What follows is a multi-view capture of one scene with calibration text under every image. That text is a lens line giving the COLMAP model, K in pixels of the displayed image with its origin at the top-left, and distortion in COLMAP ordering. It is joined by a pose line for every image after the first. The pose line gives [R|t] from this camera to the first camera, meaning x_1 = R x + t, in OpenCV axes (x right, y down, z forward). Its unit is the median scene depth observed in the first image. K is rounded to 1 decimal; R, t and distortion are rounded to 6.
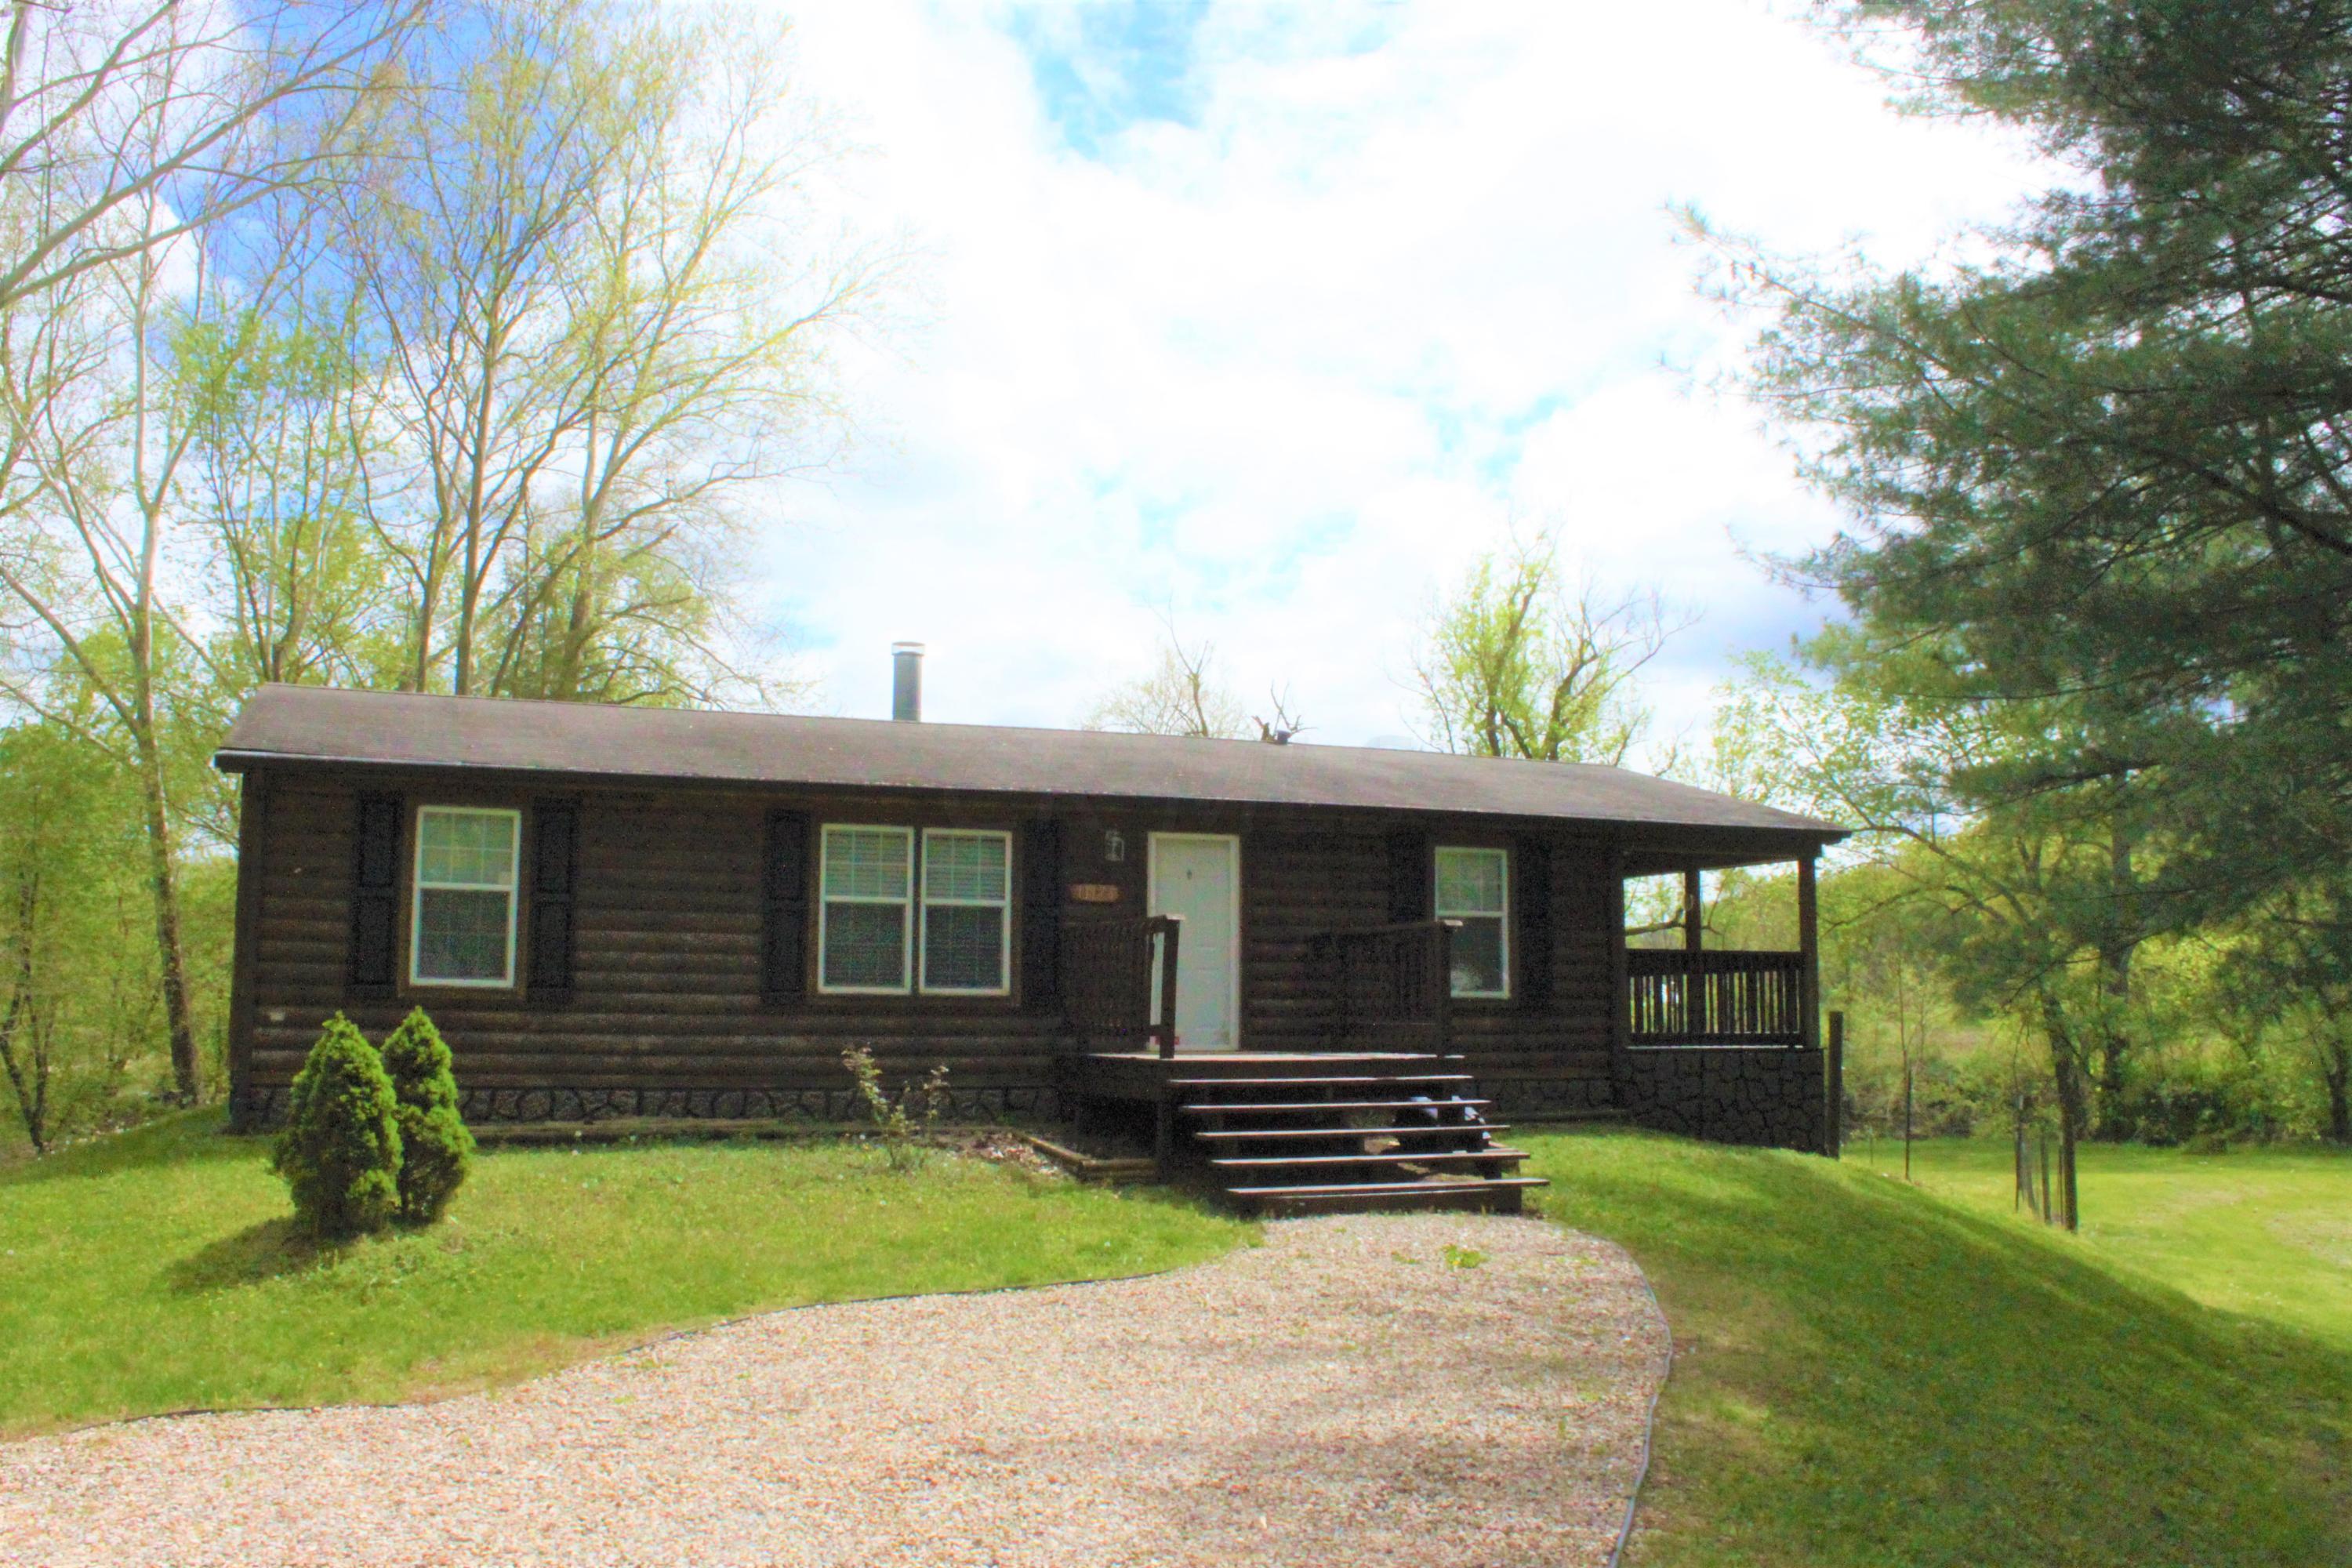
lens RADIAL K [[2039.5, 0, 1176.0], [0, 2039.5, 784.0], [0, 0, 1]] dist [-0.172503, 0.196457]
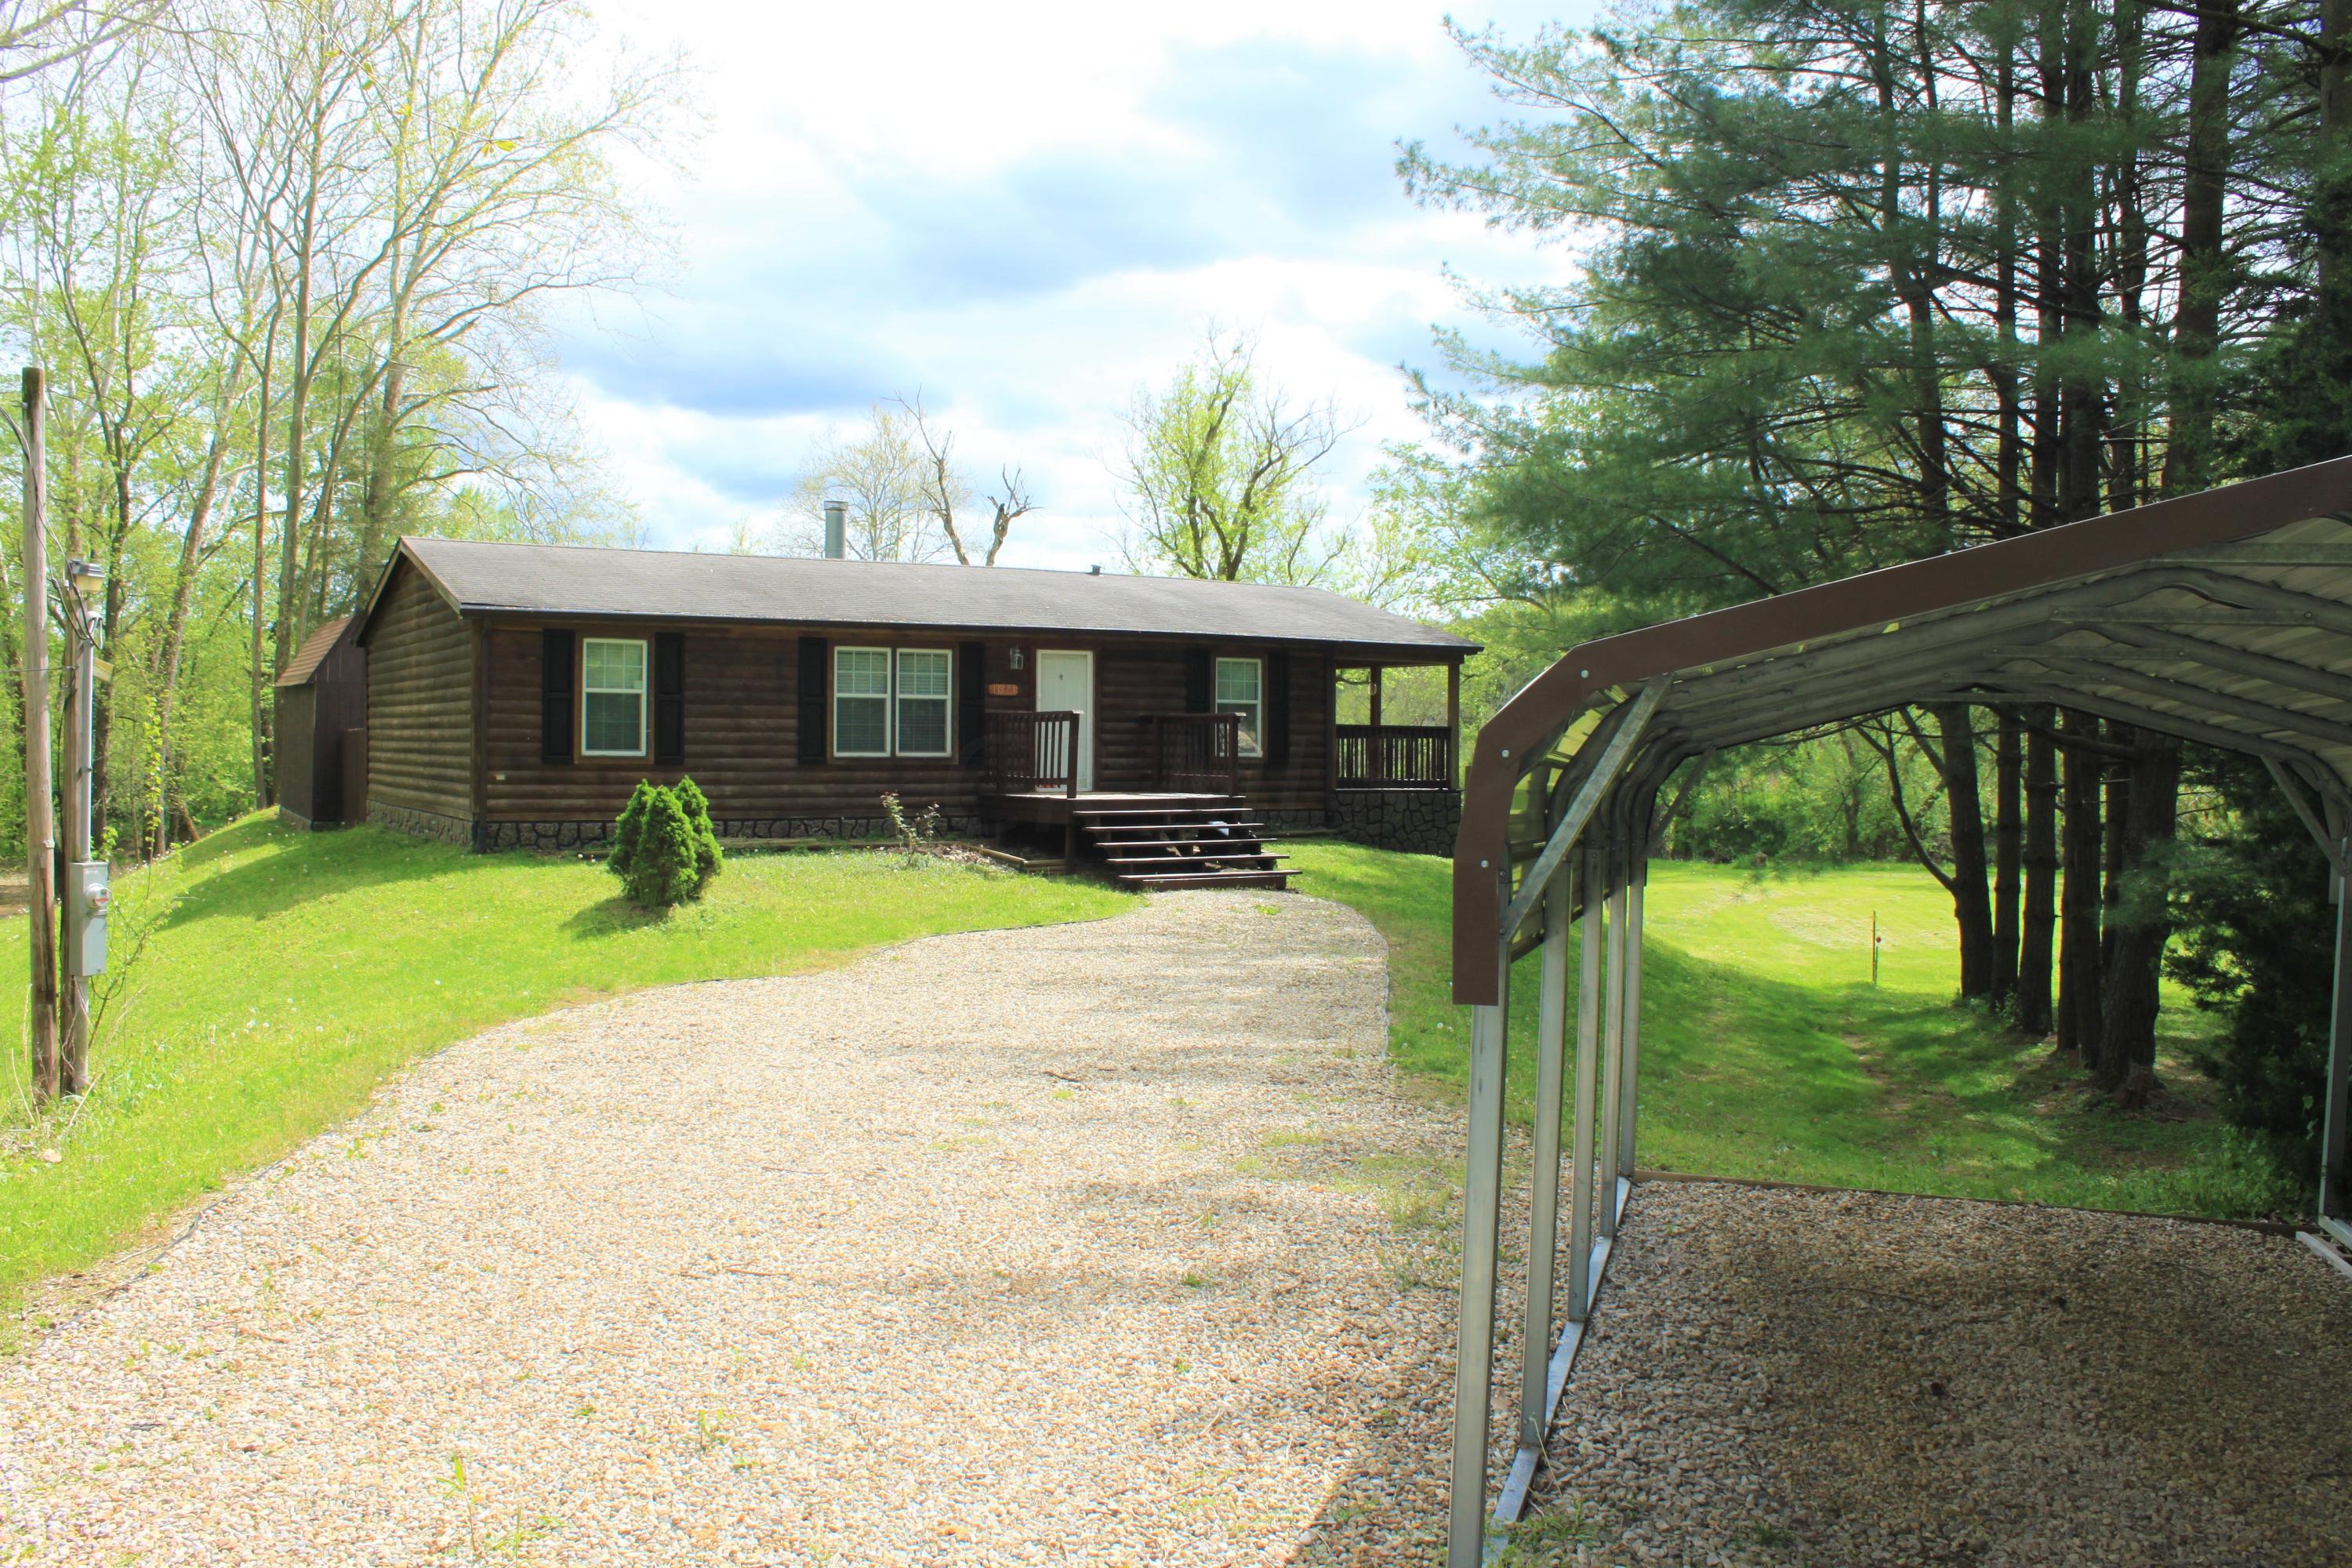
lens RADIAL K [[1976.3, 0, 1176.0], [0, 1976.3, 784.0], [0, 0, 1]] dist [-0.148715, 0.127786]
pose [[0.985403, -0.001845, 0.170231, -0.171560], [-0.021095, 0.990912, 0.132849, -0.079357], [-0.168929, -0.134500, 0.976408, -0.501895]]
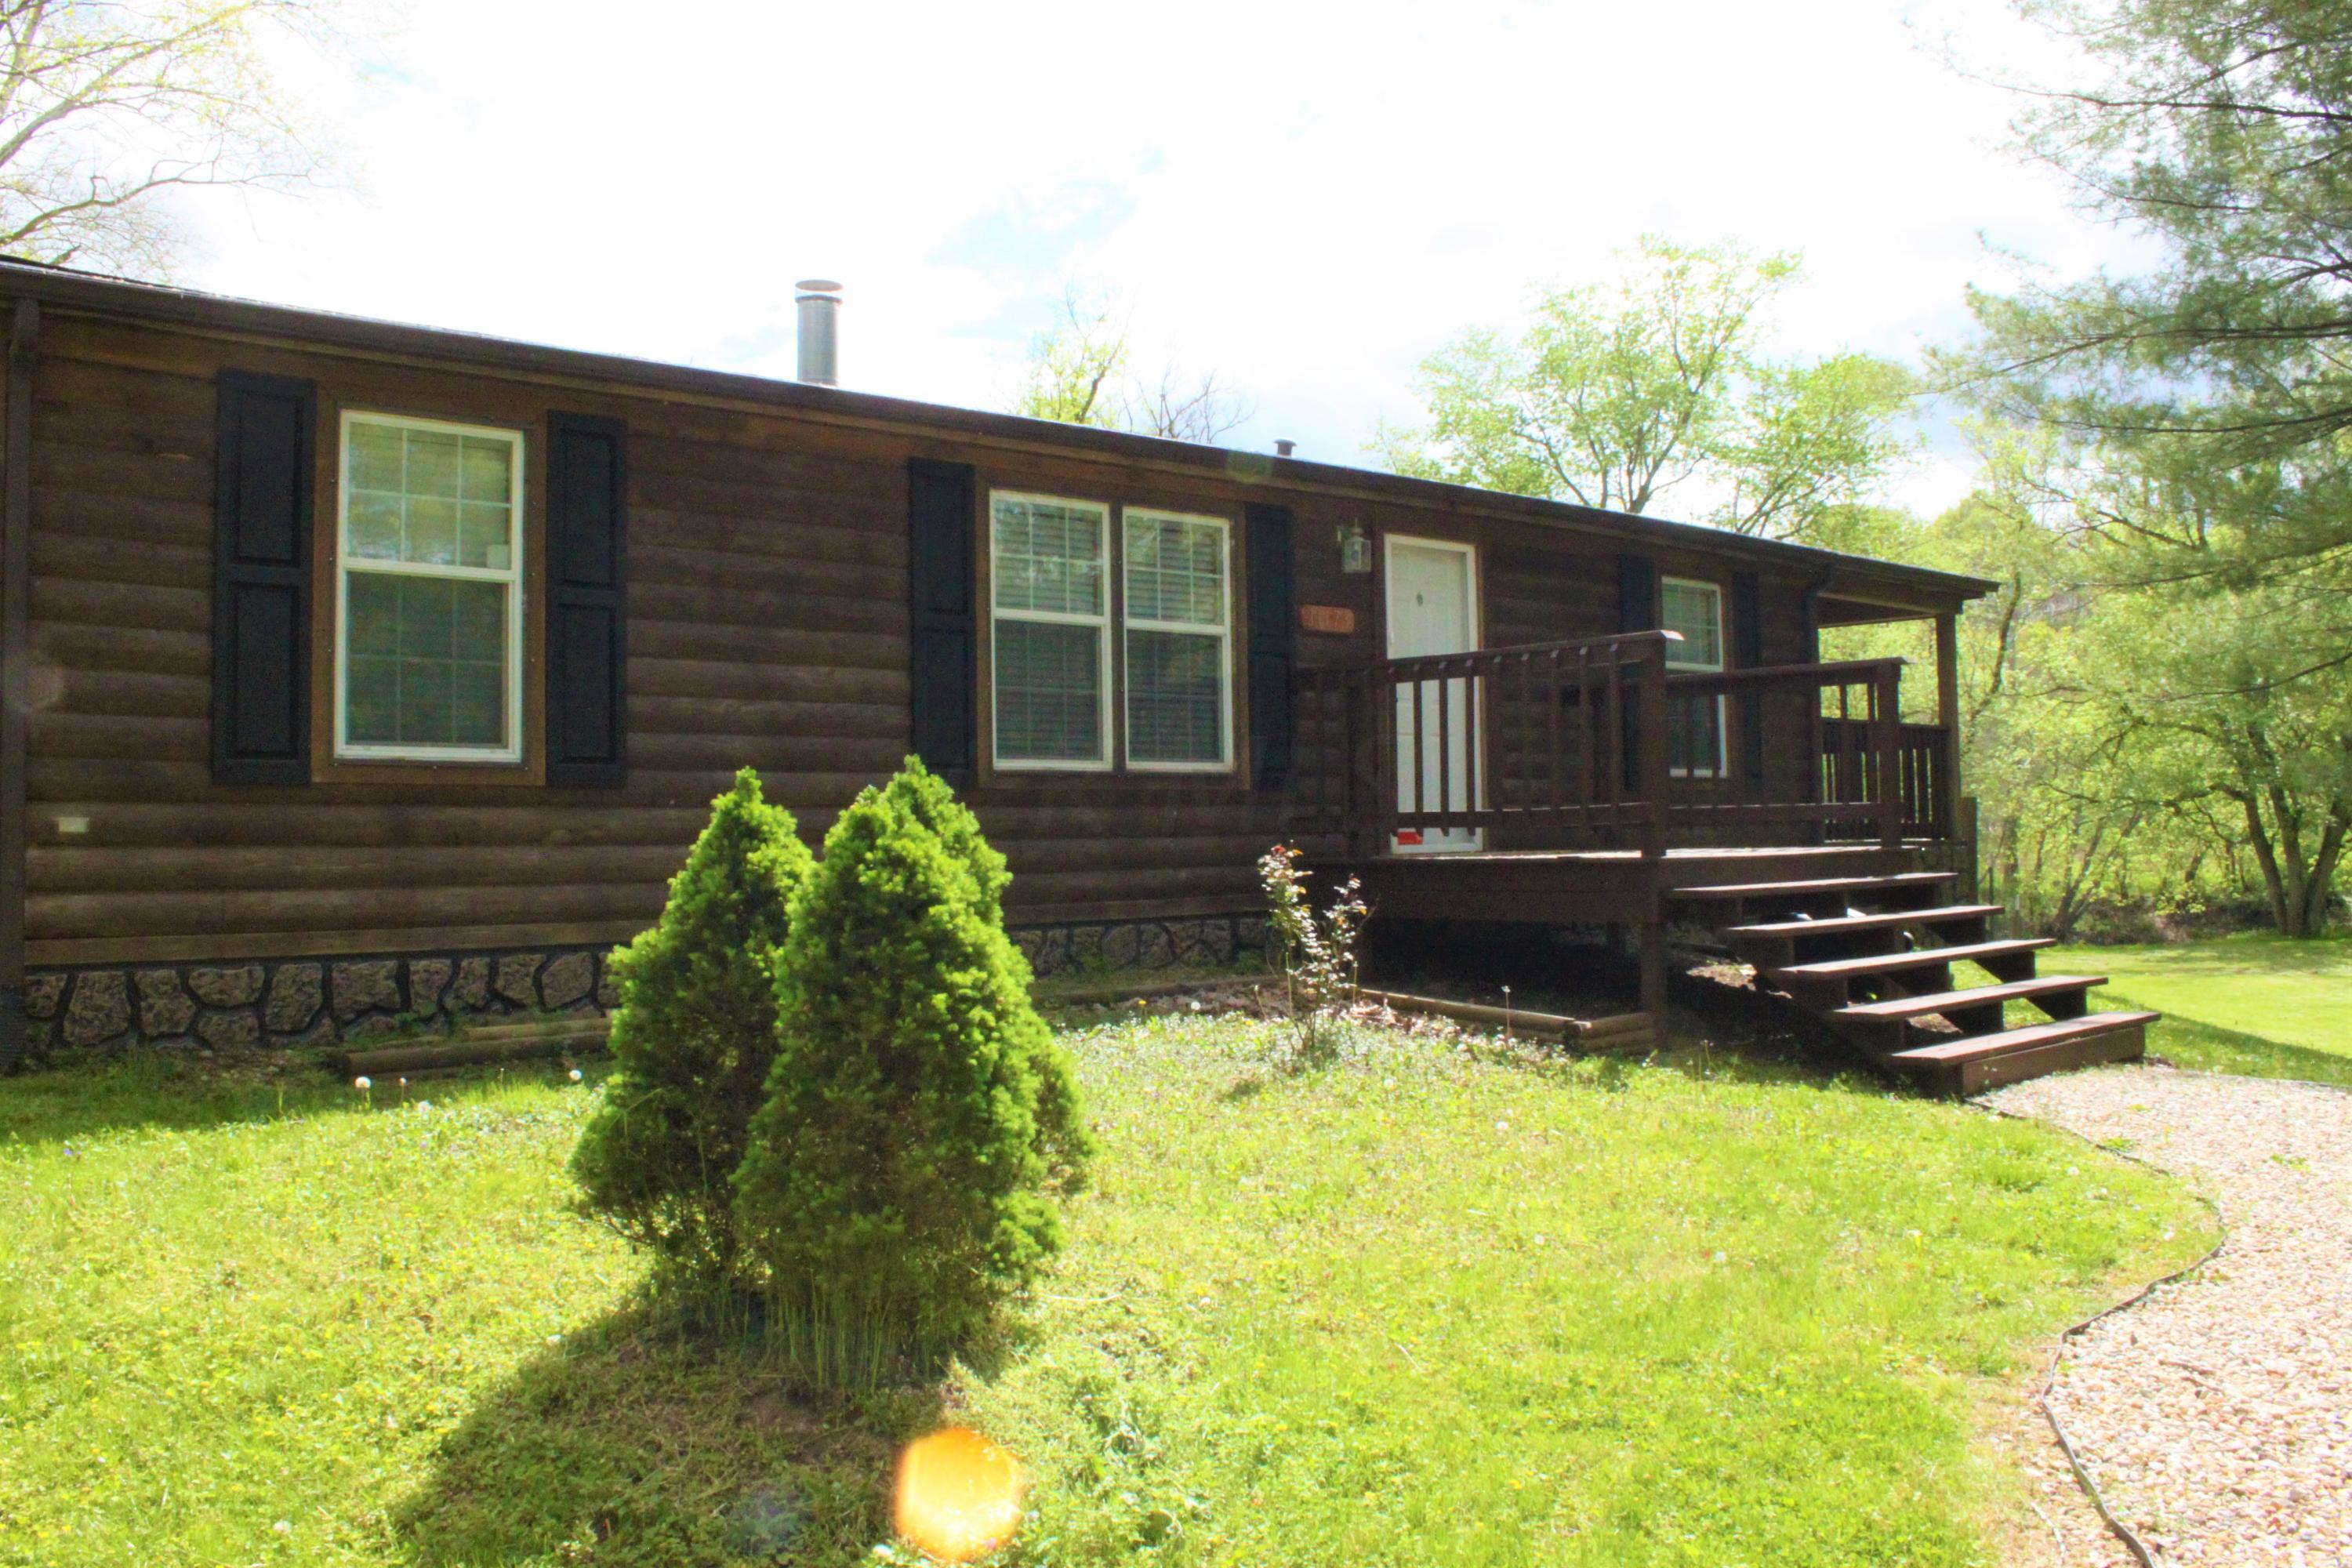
lens RADIAL K [[1976.3, 0, 1176.0], [0, 1976.3, 784.0], [0, 0, 1]] dist [-0.148715, 0.127786]
pose [[0.942113, -0.011451, 0.335099, -0.315793], [-0.016750, 0.996561, 0.081148, 0.057900], [-0.334876, -0.082063, 0.938682, 0.422282]]
